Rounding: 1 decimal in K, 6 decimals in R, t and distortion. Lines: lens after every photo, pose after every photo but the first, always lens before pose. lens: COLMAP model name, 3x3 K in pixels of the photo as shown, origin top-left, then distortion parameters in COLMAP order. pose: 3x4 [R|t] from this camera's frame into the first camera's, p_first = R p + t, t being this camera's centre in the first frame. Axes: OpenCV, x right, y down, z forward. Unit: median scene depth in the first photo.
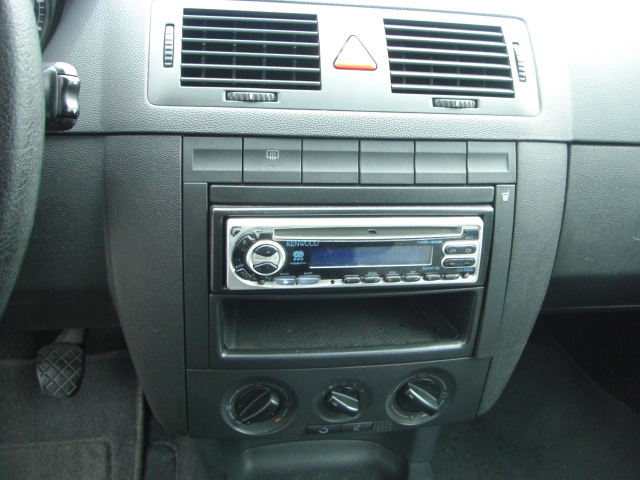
lens RADIAL K [[726.2, 0, 375.2], [0, 726.2, 226.0], [0, 0, 1]] dist [-0.171332, 0.044284]
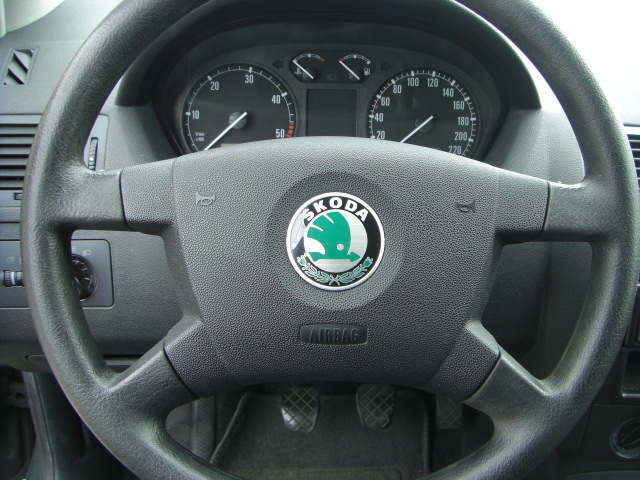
lens RADIAL K [[726.2, 0, 375.2], [0, 726.2, 226.0], [0, 0, 1]] dist [-0.171332, 0.044284]
pose [[0.986170, 0.013671, -0.165173, -0.463936], [-0.023660, 0.997998, -0.058660, -0.042568], [0.164041, 0.061756, 0.984519, -0.371512]]
